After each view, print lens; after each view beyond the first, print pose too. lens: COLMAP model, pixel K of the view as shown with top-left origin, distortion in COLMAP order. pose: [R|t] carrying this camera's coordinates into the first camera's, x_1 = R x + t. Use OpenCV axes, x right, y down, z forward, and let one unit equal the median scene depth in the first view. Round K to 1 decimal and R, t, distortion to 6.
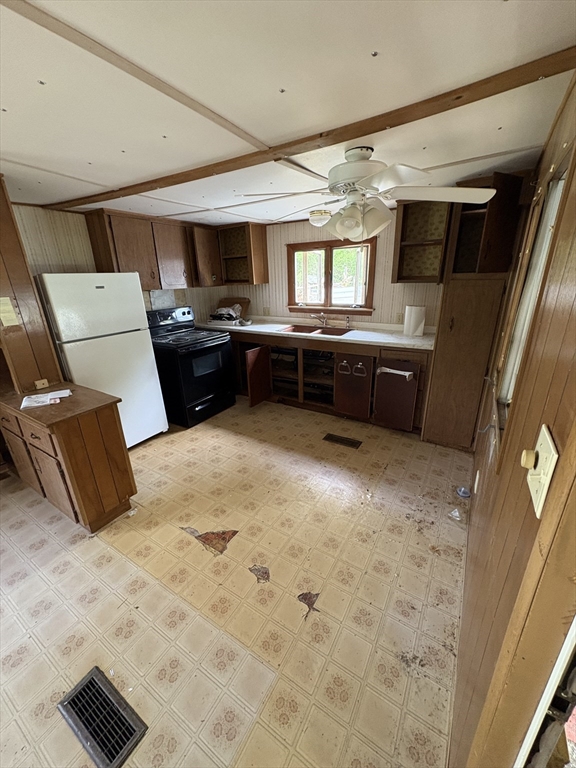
lens RADIAL K [[305.5, 0, 288.0], [0, 305.5, 384.5], [0, 0, 1]] dist [-0.000105, -0.000037]
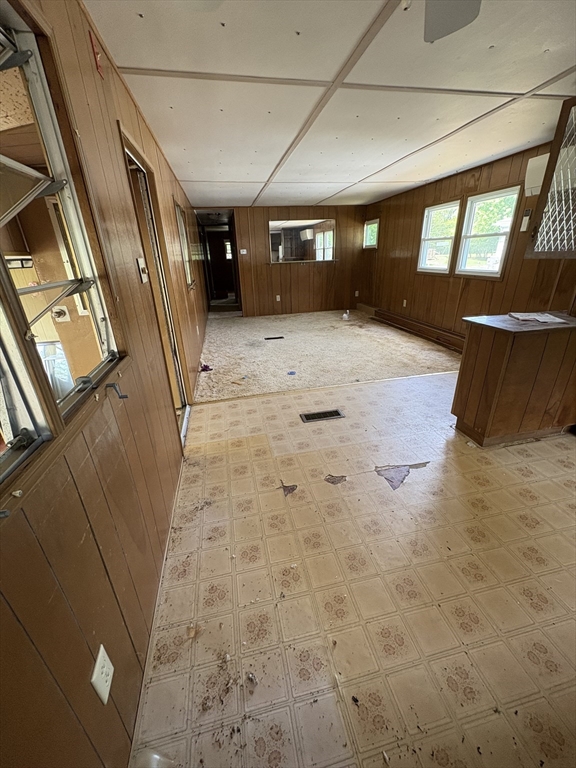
lens RADIAL K [[305.5, 0, 287.2], [0, 305.5, 382.6], [0, 0, 1]] dist [-0.000105, -0.000037]
pose [[-0.722056, 0.315984, -0.615458, 0.664283], [-0.183848, 0.769980, 0.611008, -0.331873], [0.666959, 0.554333, -0.497876, 1.346954]]
